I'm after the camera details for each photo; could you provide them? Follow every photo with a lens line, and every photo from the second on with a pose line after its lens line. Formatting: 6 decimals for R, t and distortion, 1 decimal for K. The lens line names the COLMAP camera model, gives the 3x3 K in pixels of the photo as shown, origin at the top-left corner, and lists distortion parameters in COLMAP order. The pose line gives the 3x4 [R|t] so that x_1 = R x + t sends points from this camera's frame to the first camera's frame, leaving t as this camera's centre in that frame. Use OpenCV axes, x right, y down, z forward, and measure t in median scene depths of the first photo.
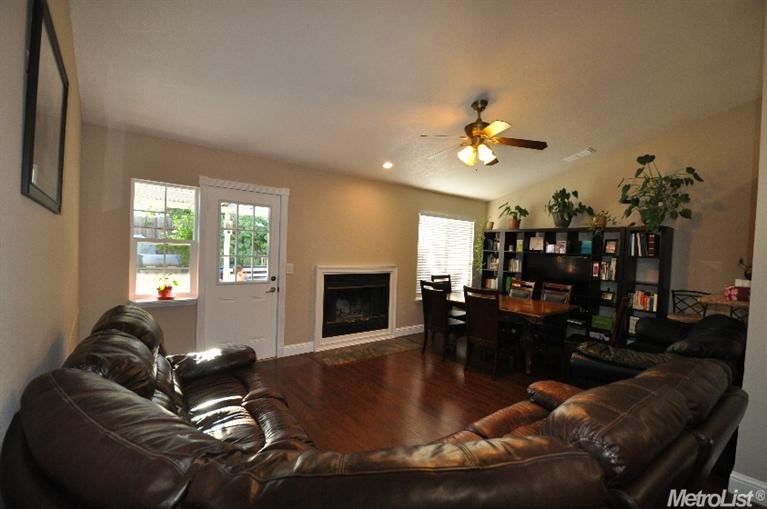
lens RADIAL K [[334.6, 0, 386.2], [0, 334.6, 257.5], [0, 0, 1]] dist [0.001804, -0.012836]
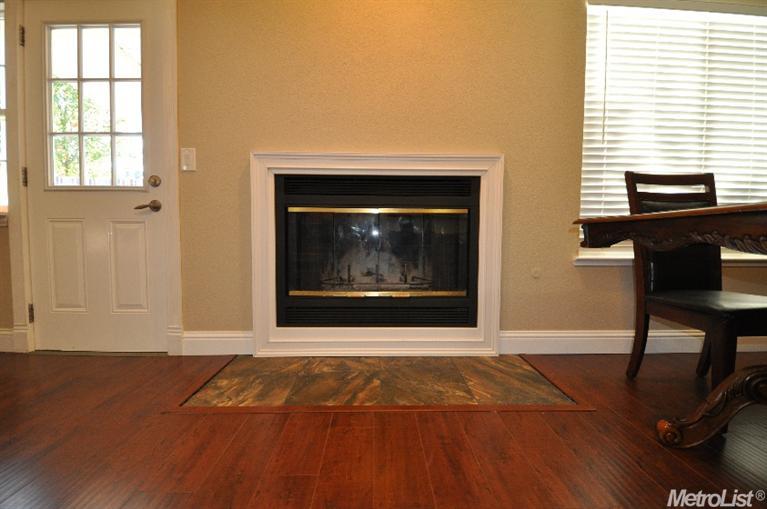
lens RADIAL K [[334.6, 0, 386.2], [0, 334.6, 257.5], [0, 0, 1]] dist [0.001804, -0.012836]
pose [[0.795070, -0.000241, -0.606517, 0.168505], [0.009538, 0.999881, 0.012106, 0.144281], [0.606442, -0.015410, 0.794978, 0.723817]]
